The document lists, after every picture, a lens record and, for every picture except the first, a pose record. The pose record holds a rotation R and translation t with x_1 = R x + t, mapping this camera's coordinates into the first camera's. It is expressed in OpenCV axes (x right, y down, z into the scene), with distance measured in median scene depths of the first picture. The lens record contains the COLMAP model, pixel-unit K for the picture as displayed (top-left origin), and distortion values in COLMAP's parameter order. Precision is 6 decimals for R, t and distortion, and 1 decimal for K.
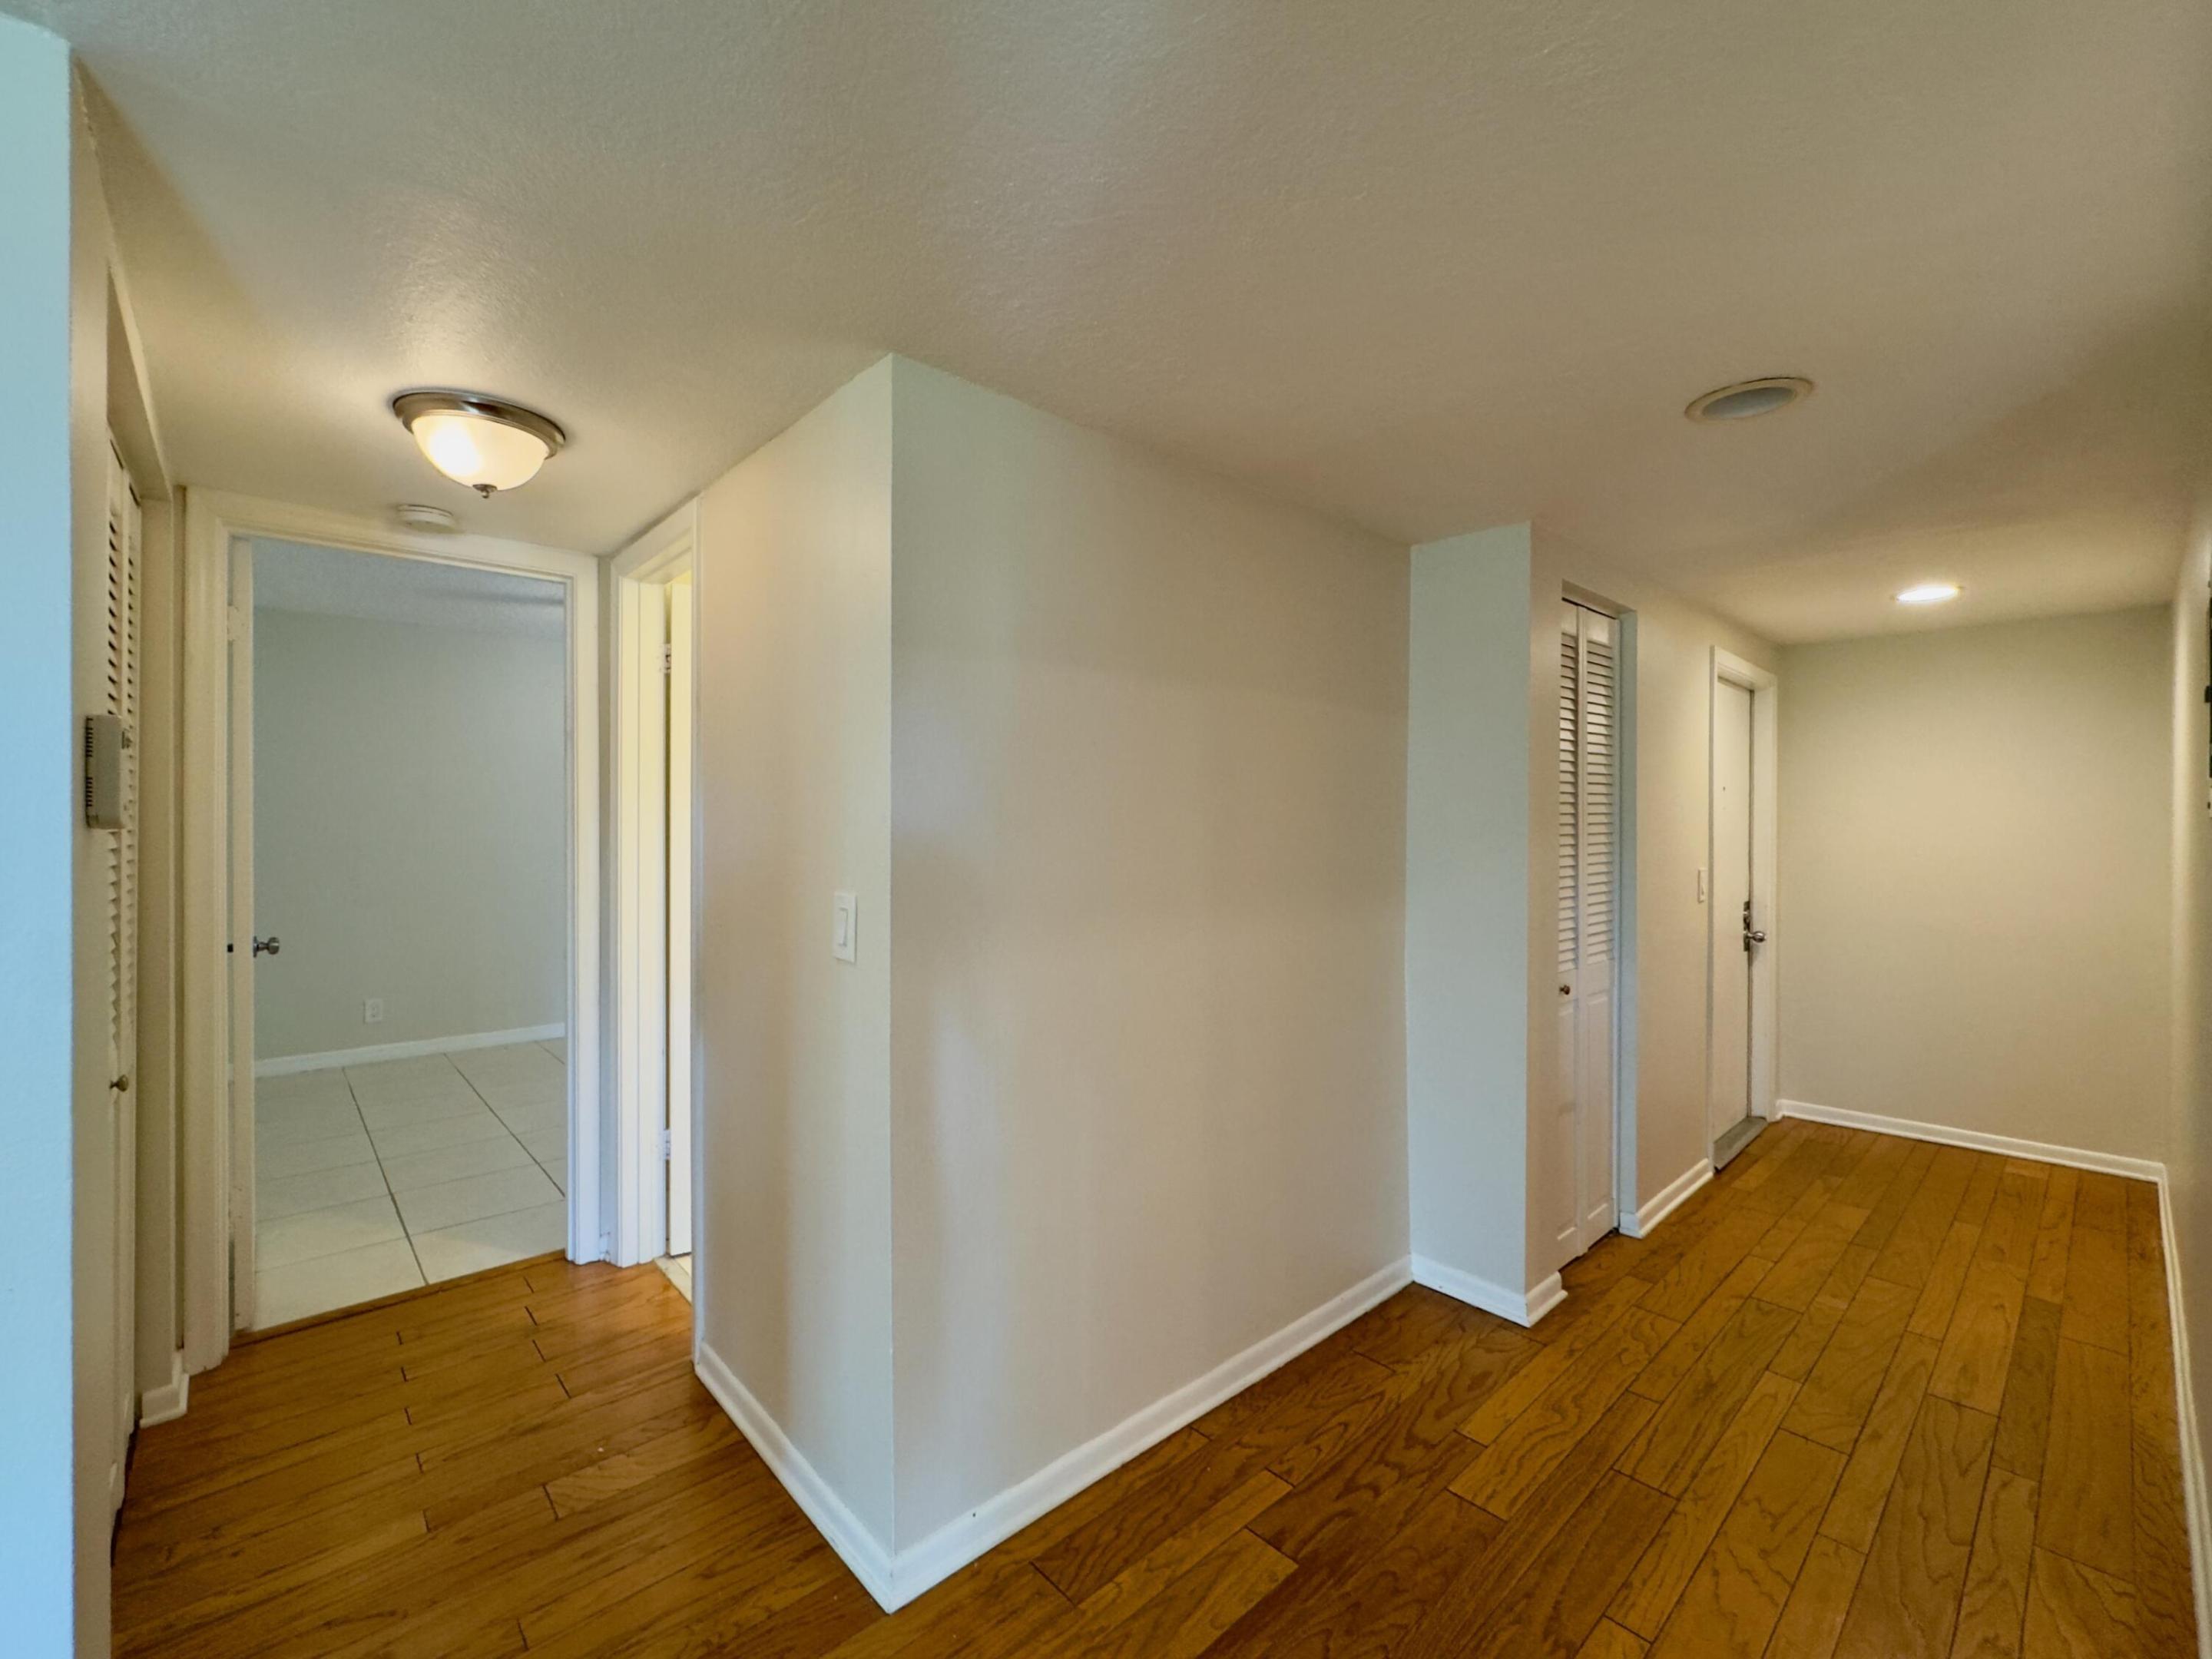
lens RADIAL K [[922.2, 0, 1109.8], [0, 922.2, 821.2], [0, 0, 1]] dist [-0.018042, 0.003638]
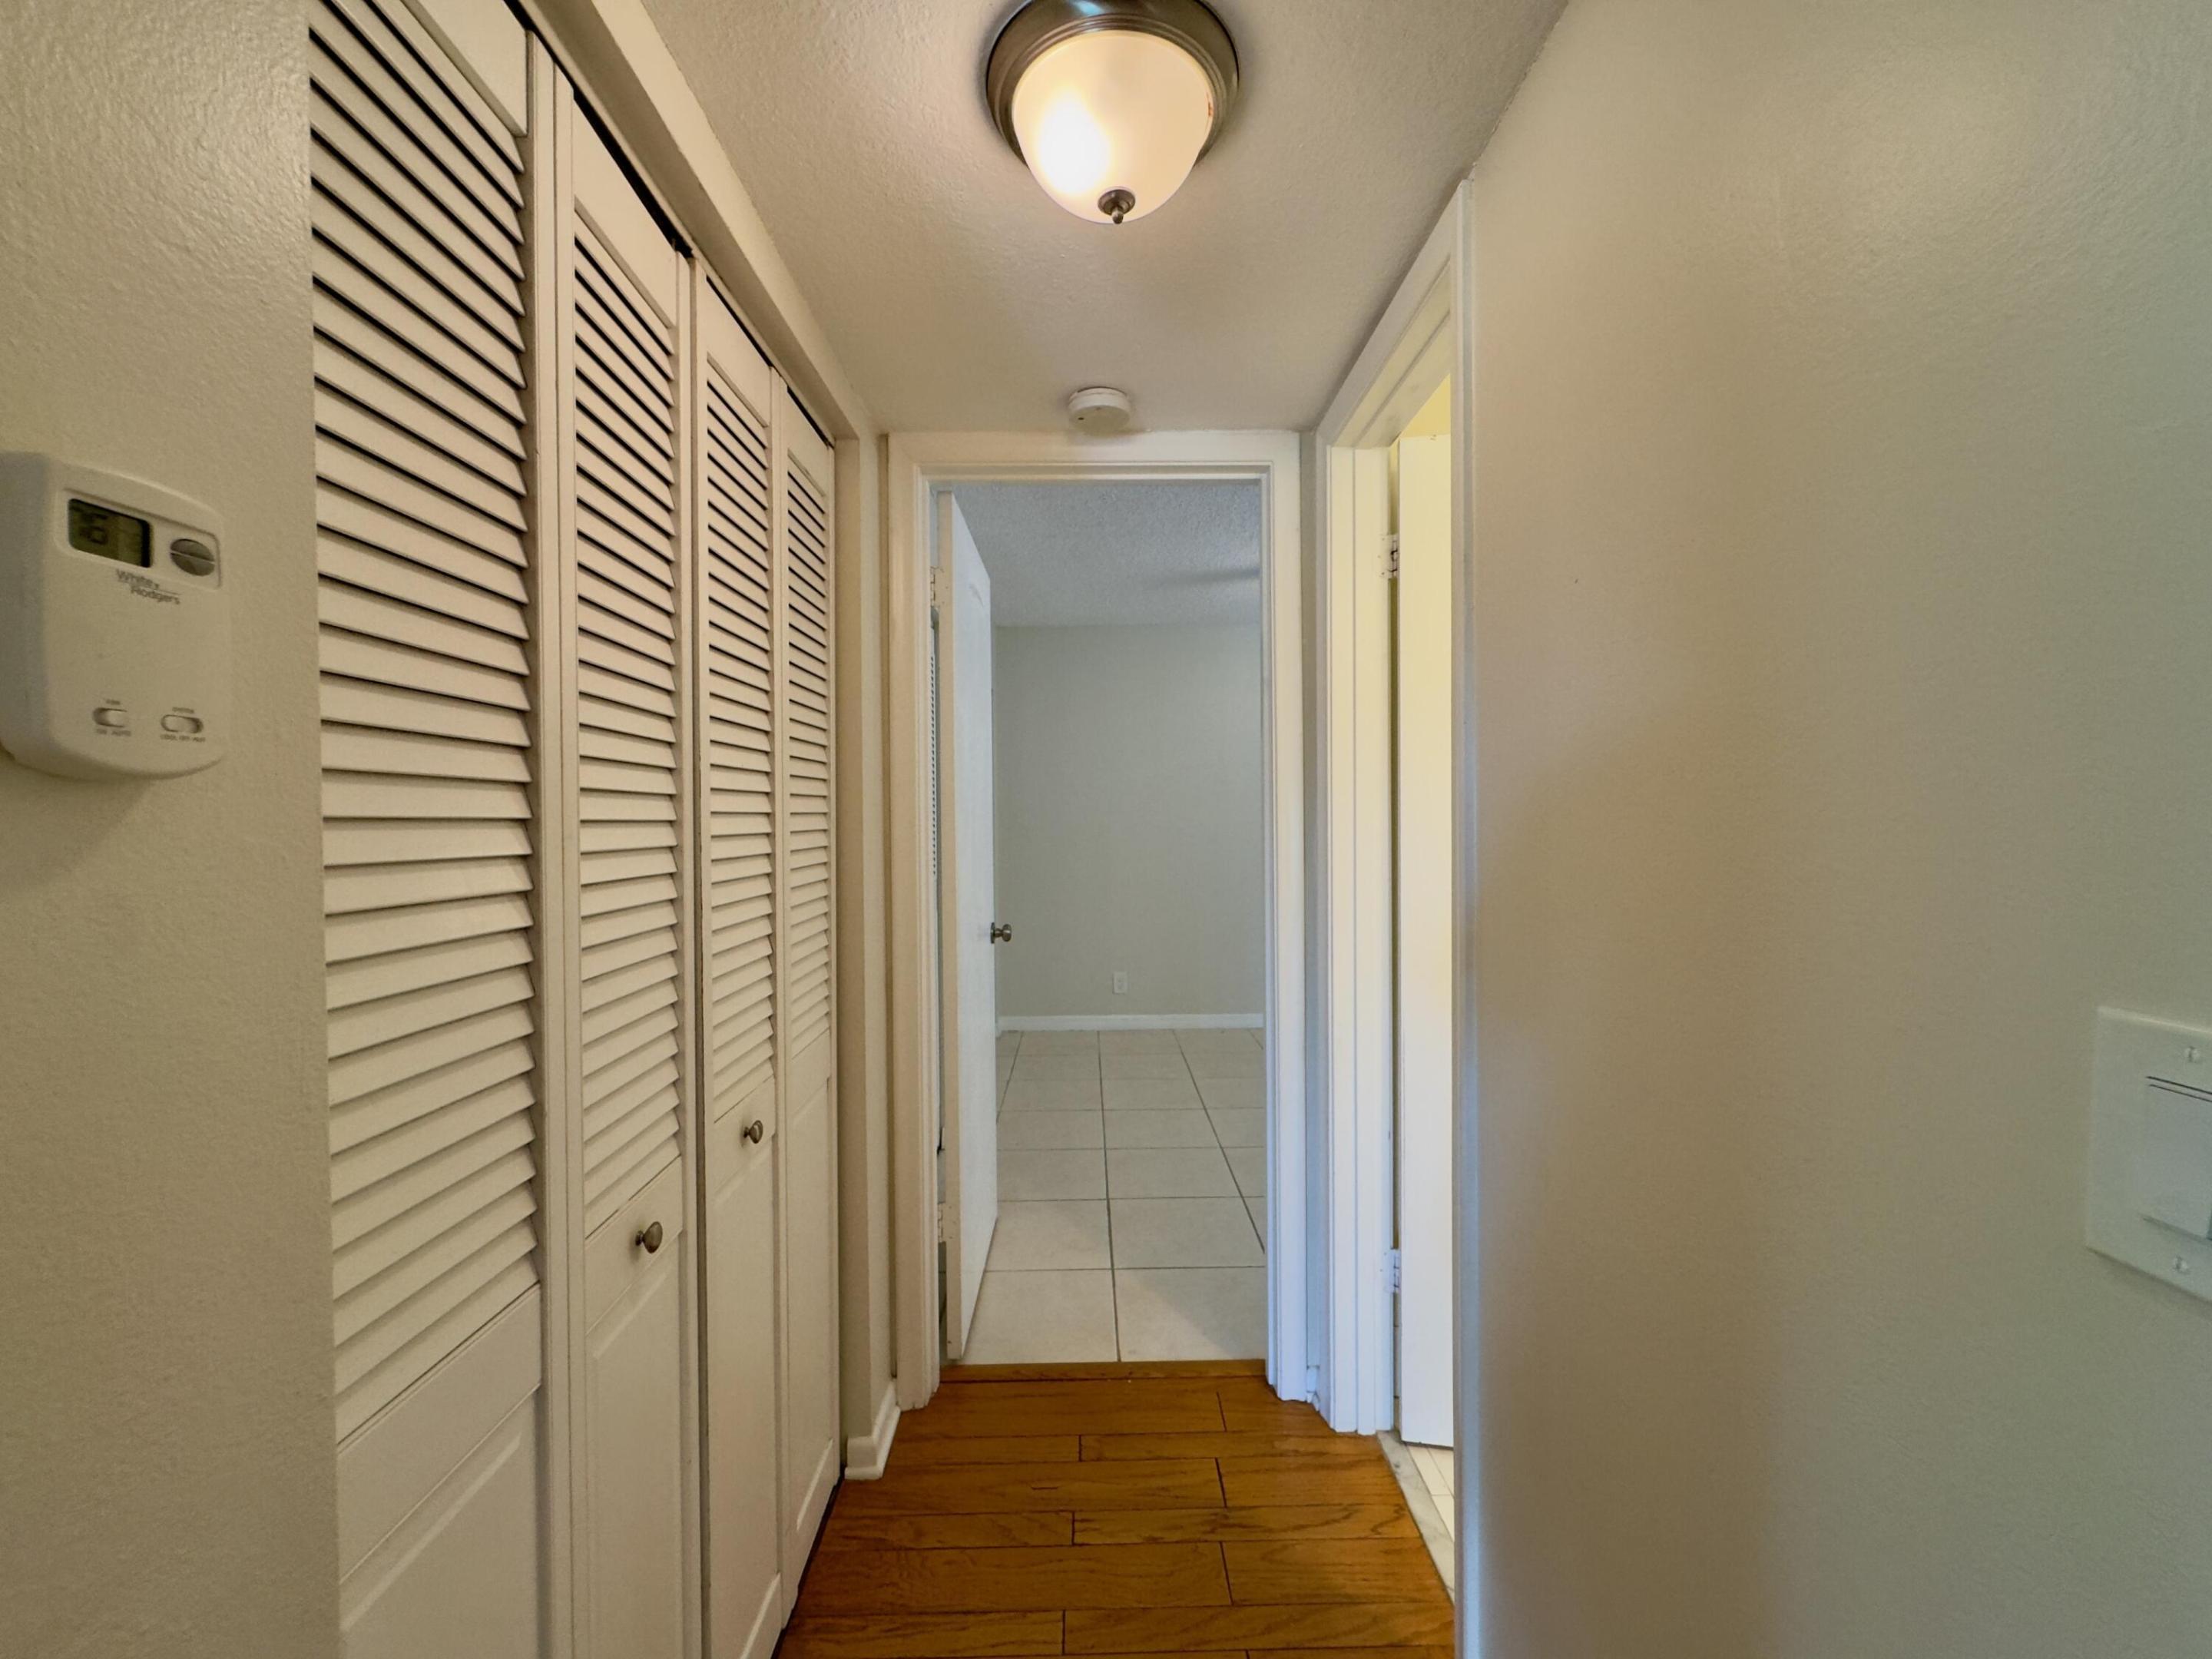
lens RADIAL K [[922.2, 0, 1109.8], [0, 922.2, 821.2], [0, 0, 1]] dist [-0.018042, 0.003638]
pose [[0.754703, -0.001773, -0.656065, -0.203098], [0.009561, 0.999920, 0.008296, 0.009748], [0.655997, -0.012534, 0.754659, 0.363610]]
